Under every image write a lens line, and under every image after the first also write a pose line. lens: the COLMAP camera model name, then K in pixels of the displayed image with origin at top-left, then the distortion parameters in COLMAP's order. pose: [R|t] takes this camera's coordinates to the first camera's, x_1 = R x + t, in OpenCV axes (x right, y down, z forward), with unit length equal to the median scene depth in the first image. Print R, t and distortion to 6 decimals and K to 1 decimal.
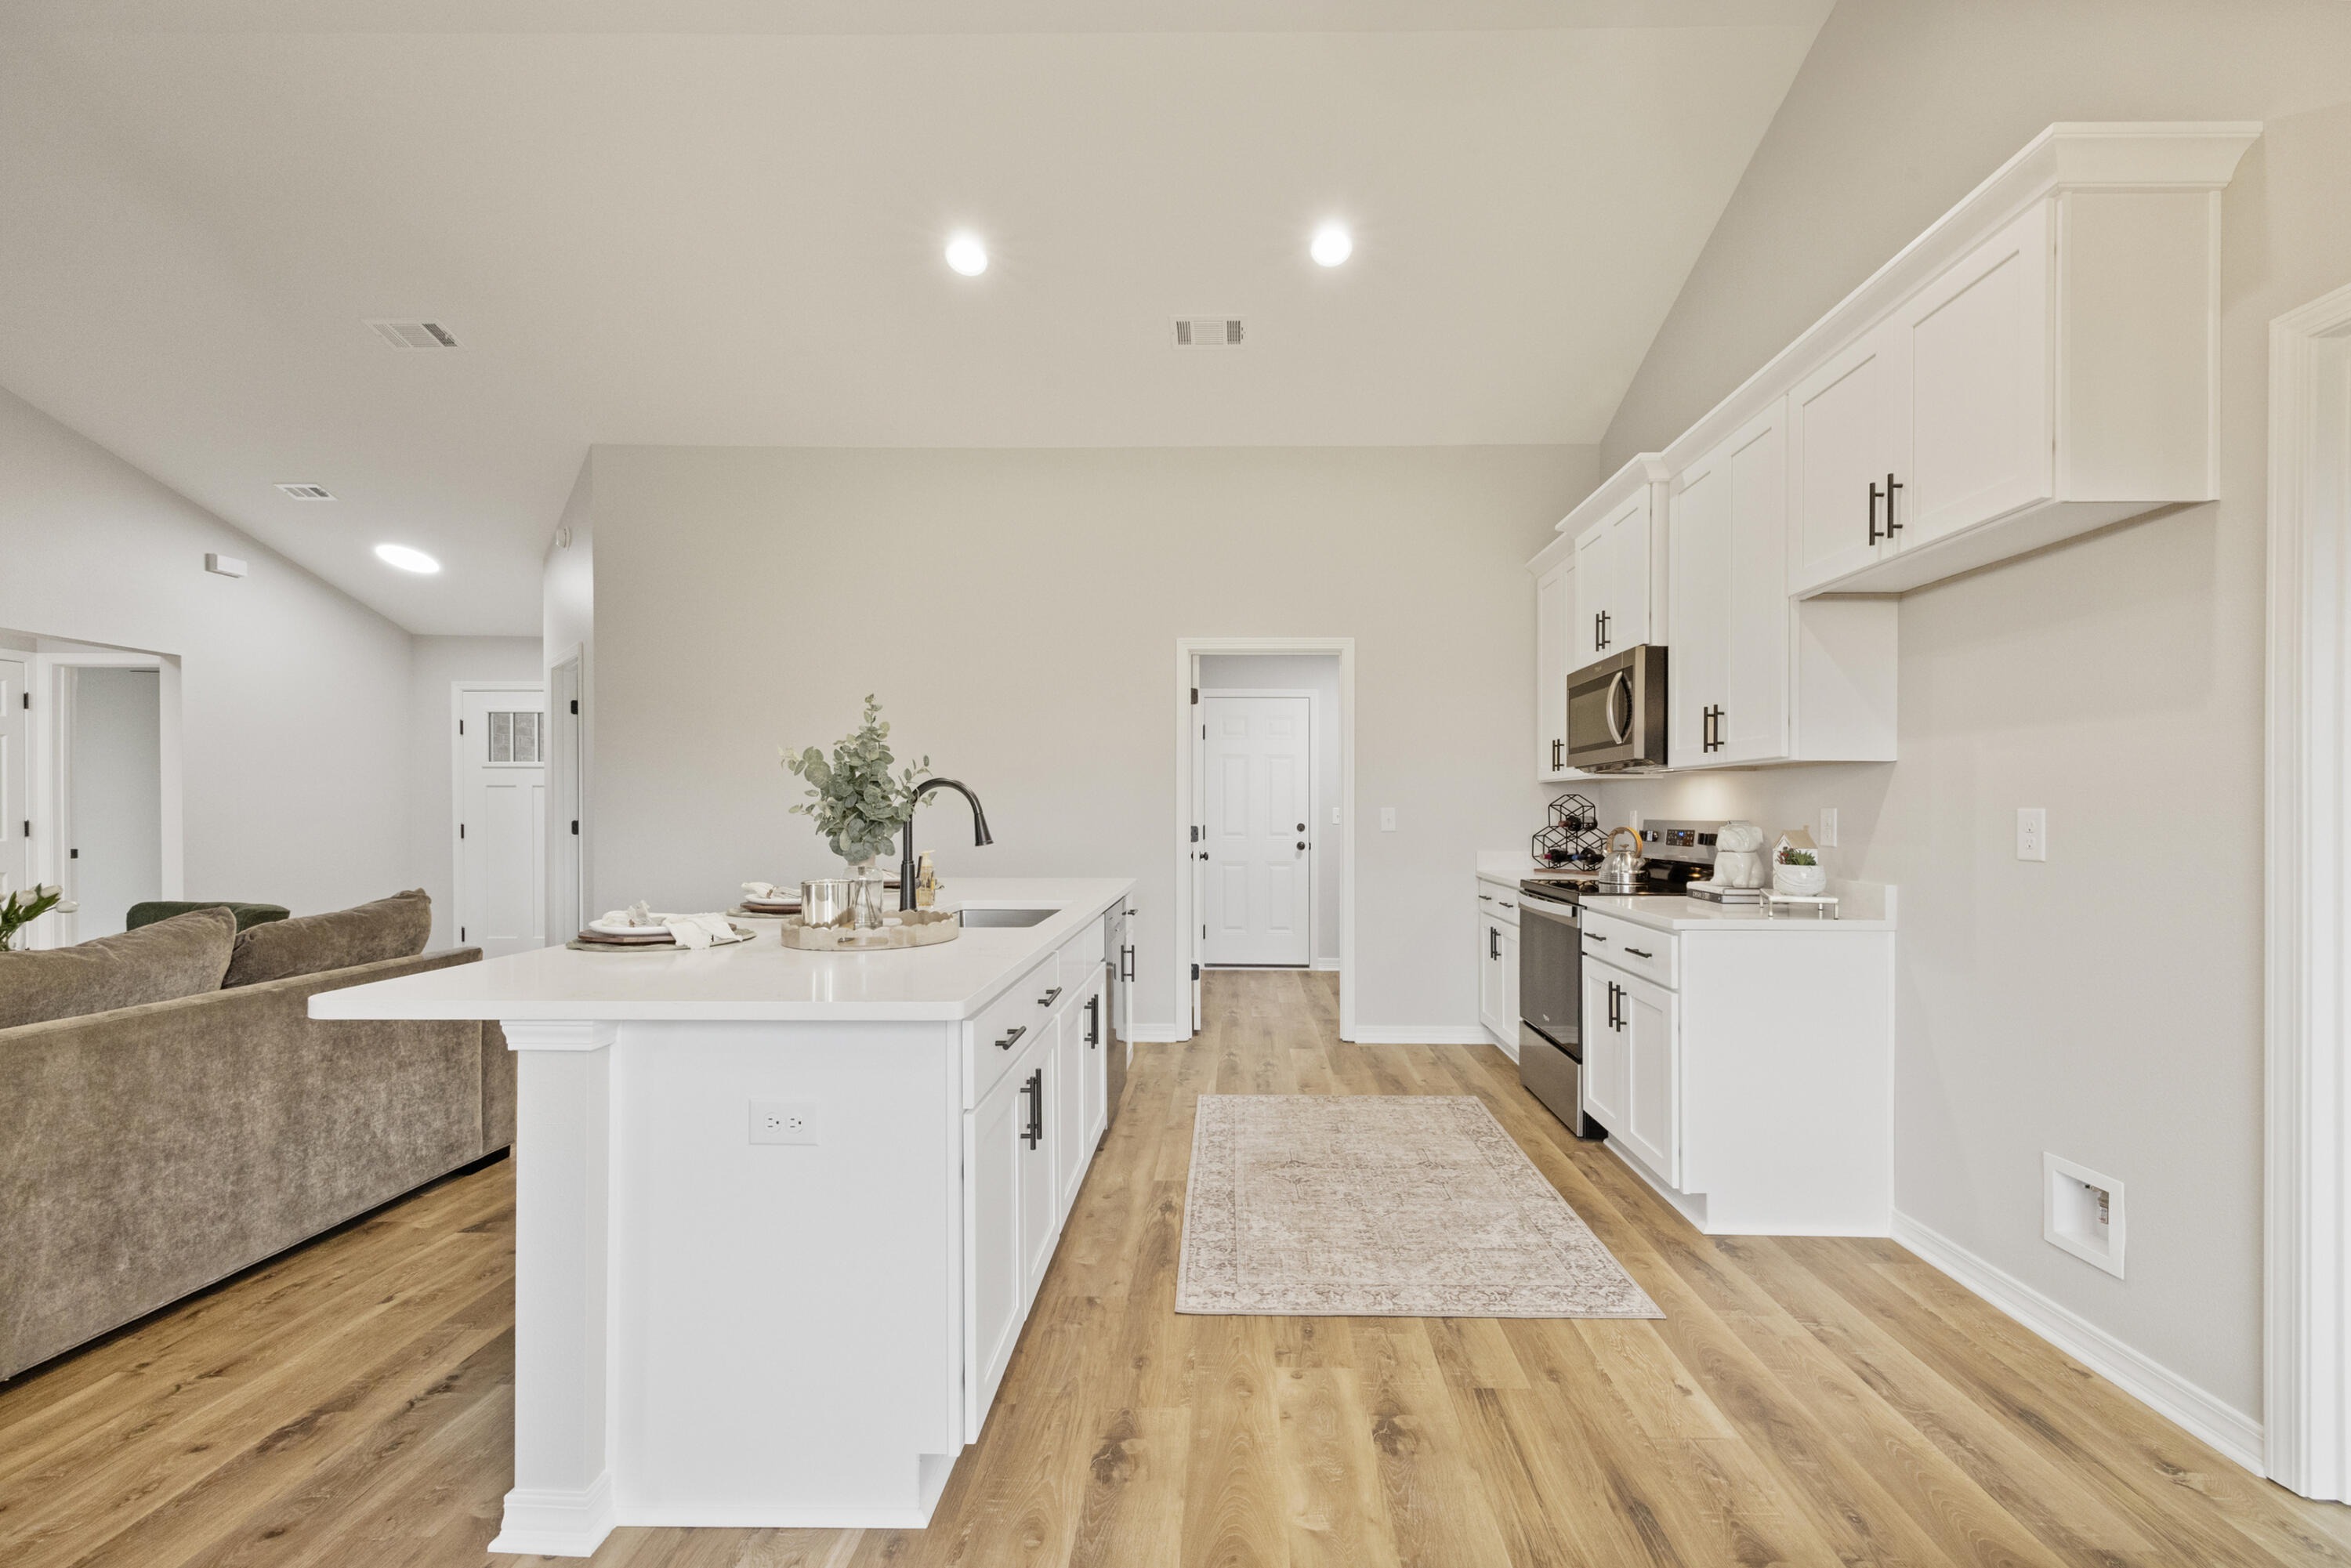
lens RADIAL K [[1002.7, 0, 1234.2], [0, 1002.7, 805.7], [0, 0, 1]] dist [0.012375, -0.001242]
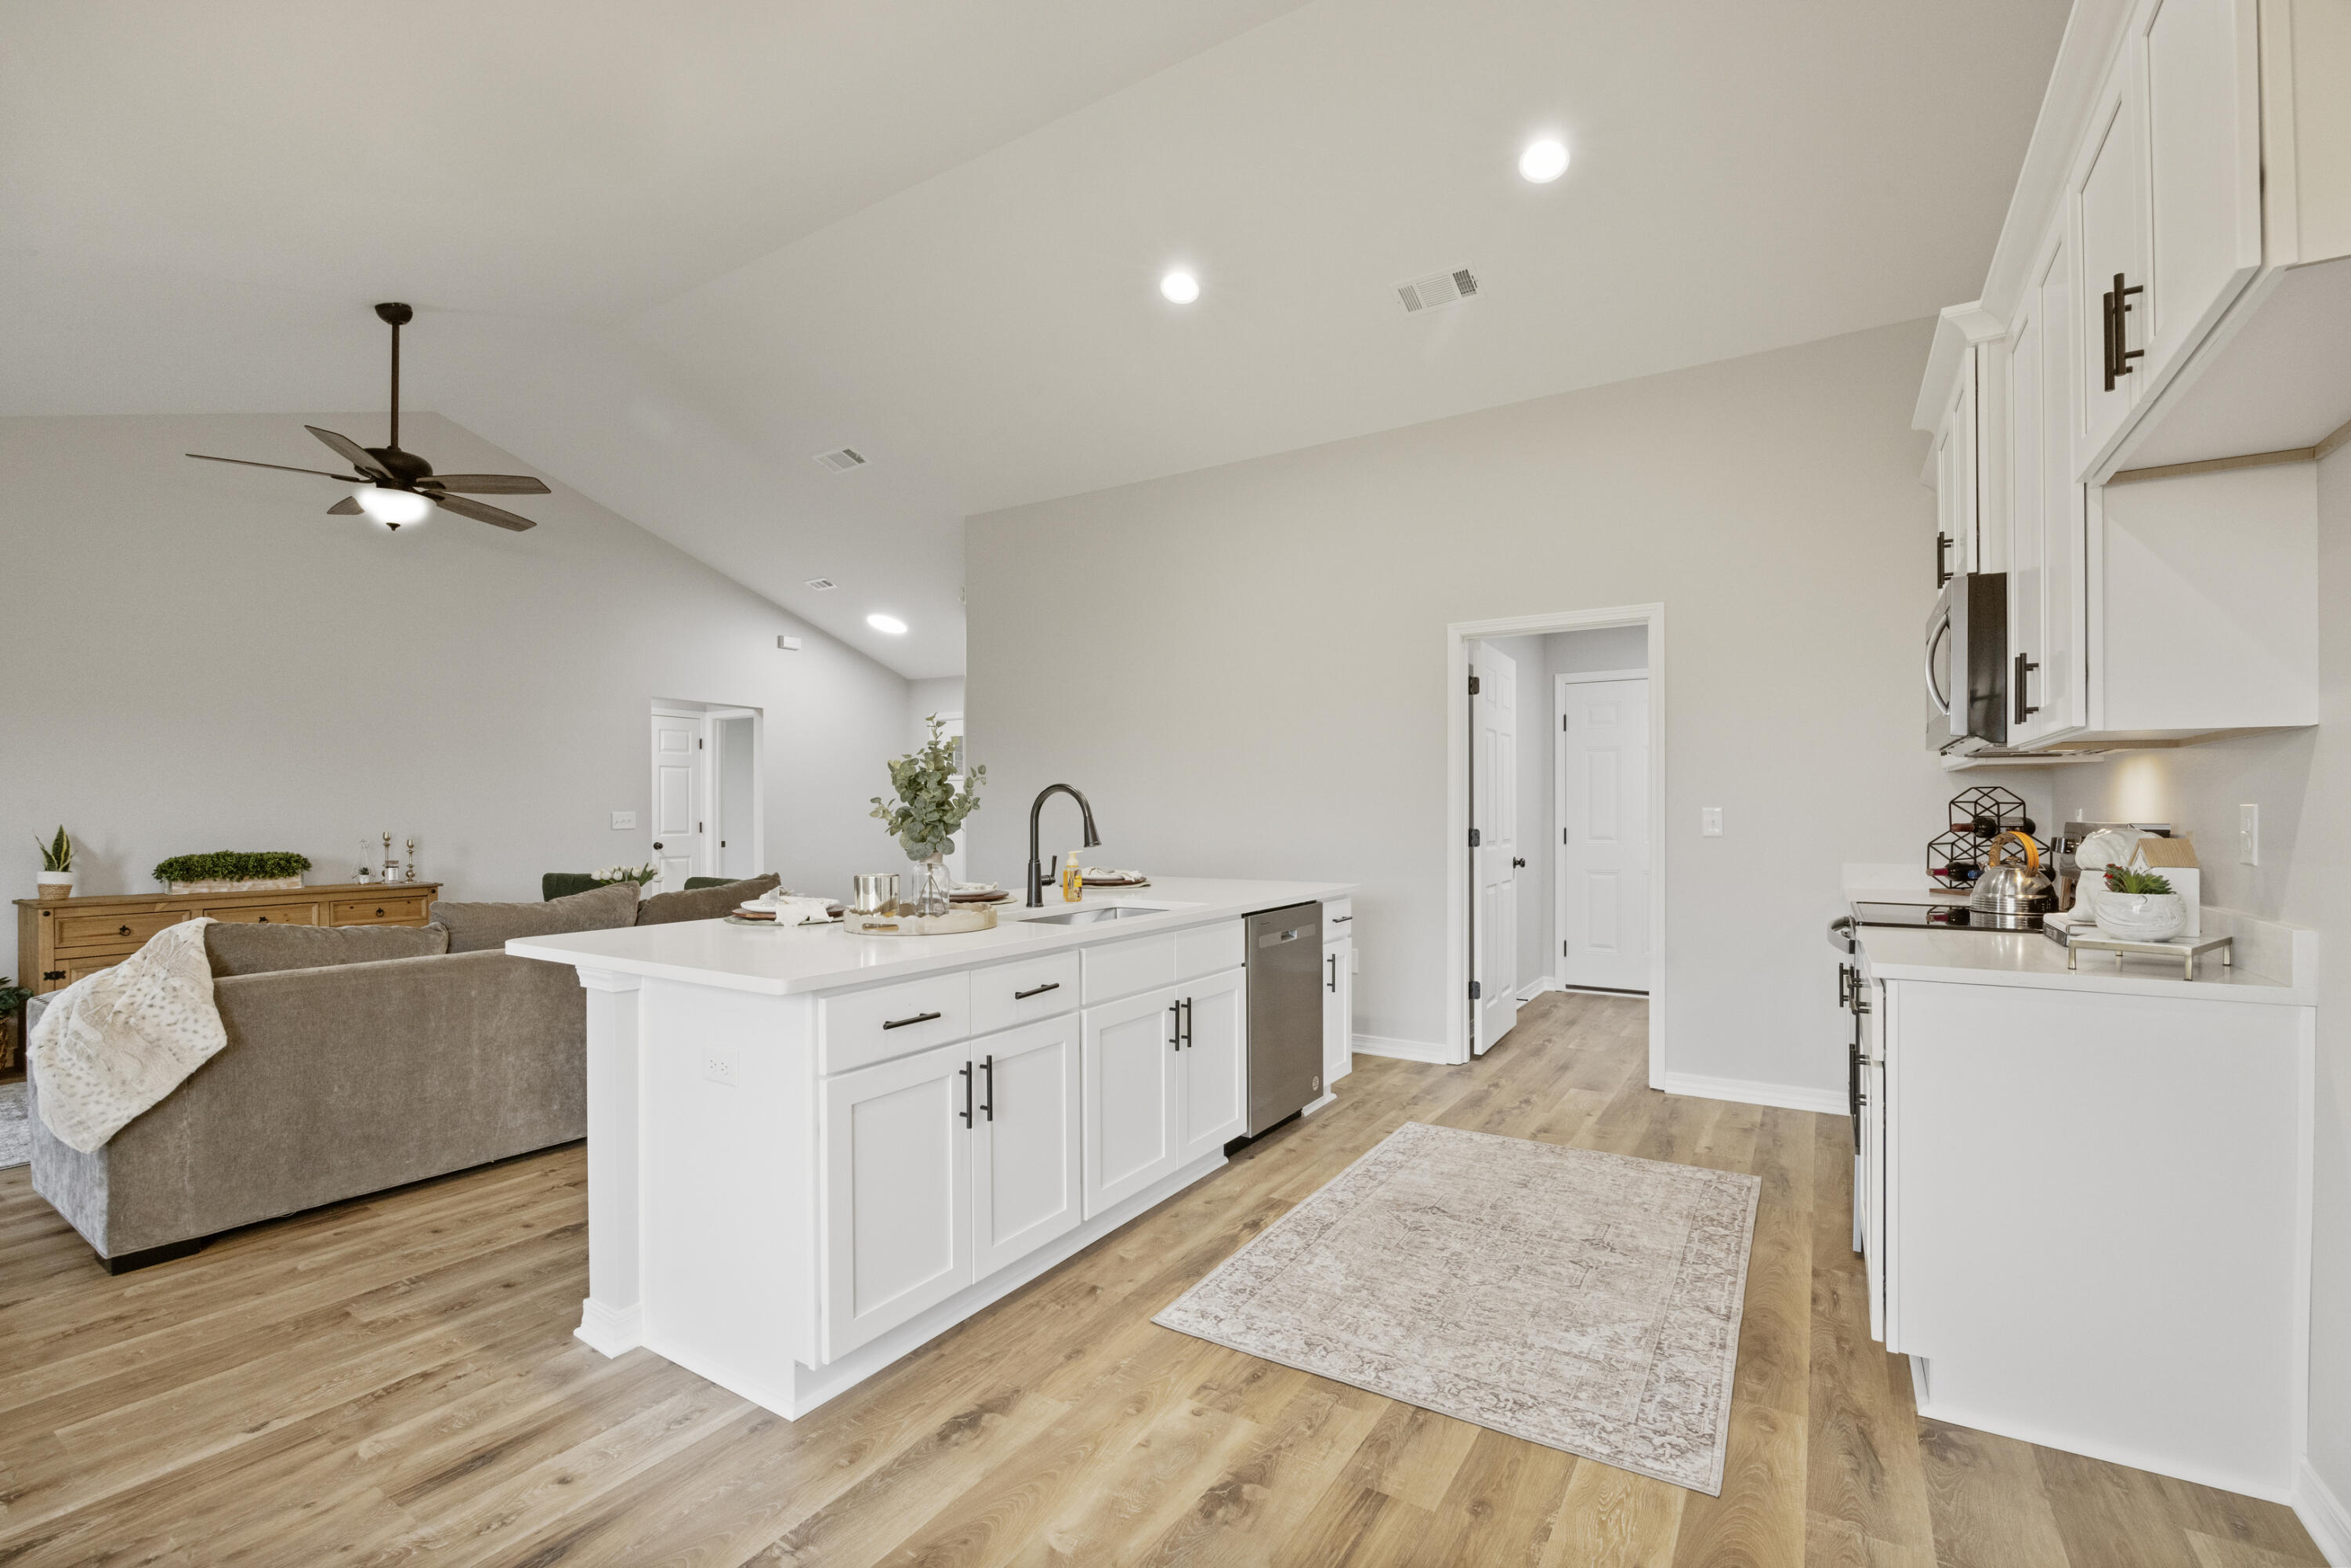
lens RADIAL K [[1031.6, 0, 1186.8], [0, 1031.6, 802.3], [0, 0, 1]] dist [-0.018279, 0.000514]
pose [[0.846003, -0.009835, -0.533087, 0.455142], [0.007696, 0.999951, -0.006235, -0.000030], [0.533122, 0.001173, 0.846037, 0.143861]]
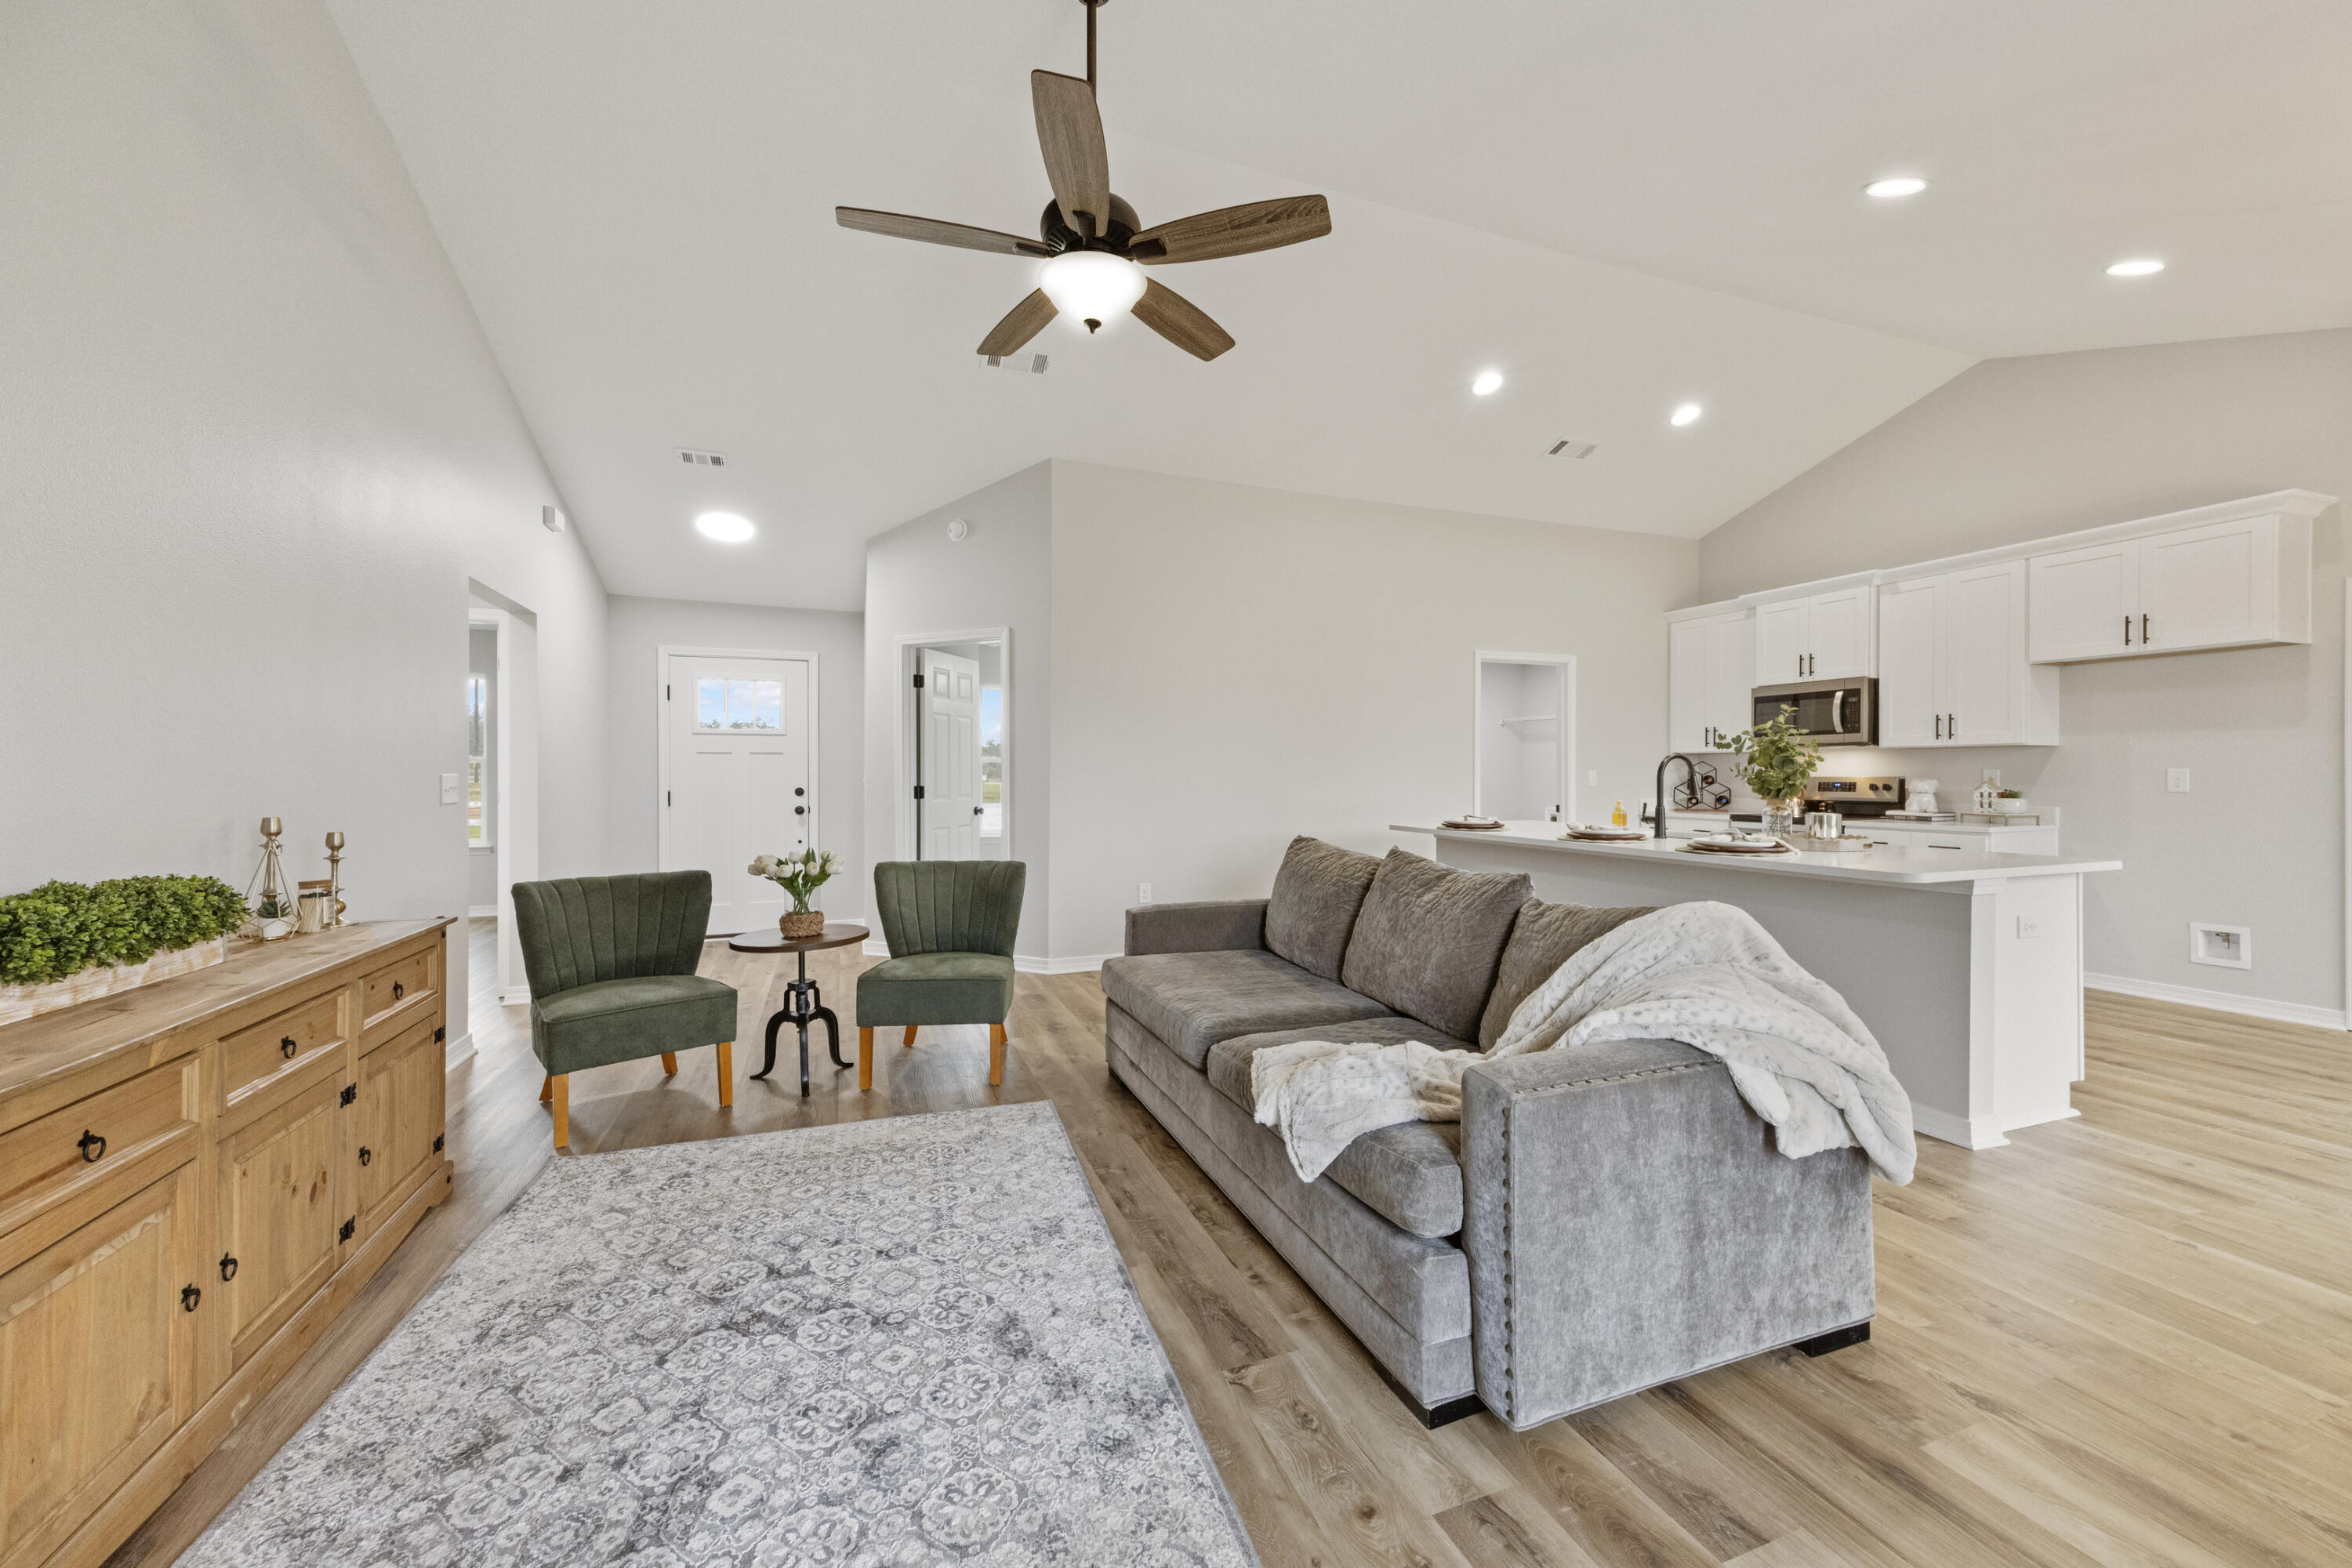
lens RADIAL K [[906.2, 0, 1216.1], [0, 906.2, 768.1], [0, 0, 1]] dist [0.012284, 0.005627]
pose [[0.916961, -0.003845, 0.398958, -1.788141], [0.004708, 0.999988, -0.001181, -0.005385], [-0.398949, 0.002961, 0.916968, -0.016664]]
